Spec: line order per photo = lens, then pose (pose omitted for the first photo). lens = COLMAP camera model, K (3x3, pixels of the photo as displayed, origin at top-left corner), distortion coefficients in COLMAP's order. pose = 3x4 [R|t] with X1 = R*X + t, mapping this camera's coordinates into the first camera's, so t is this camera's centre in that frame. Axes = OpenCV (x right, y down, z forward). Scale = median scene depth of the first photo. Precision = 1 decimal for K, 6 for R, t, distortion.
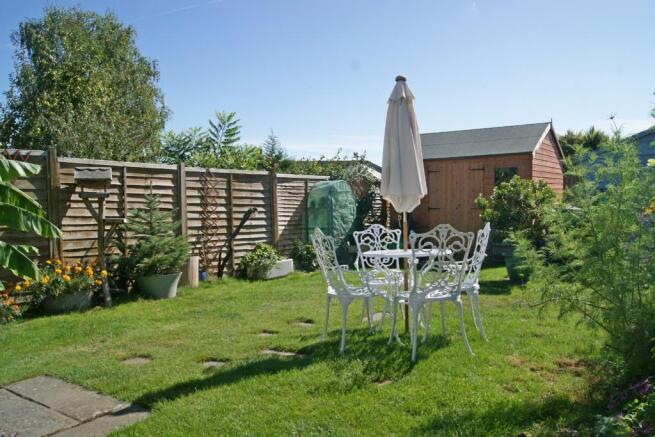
lens RADIAL K [[526.0, 0, 327.5], [0, 526.0, 218.5], [0, 0, 1]] dist [-0.075760, 0.004104]
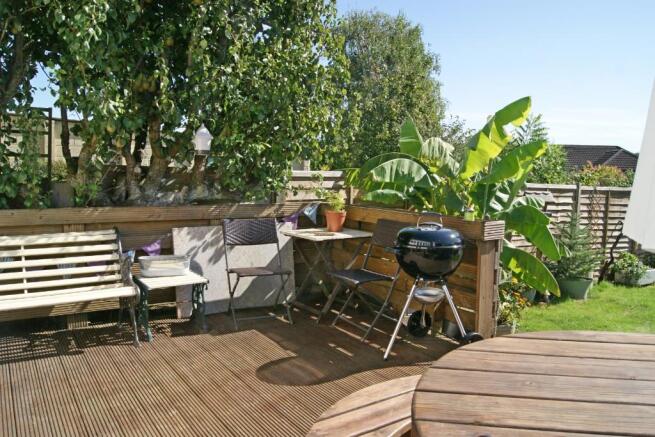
lens RADIAL K [[526.0, 0, 327.5], [0, 526.0, 218.5], [0, 0, 1]] dist [-0.075760, 0.004104]
pose [[0.927054, 0.070197, -0.368297, -0.350766], [-0.051520, 0.996849, 0.060318, -0.063700], [0.371370, -0.036943, 0.927750, -0.278317]]
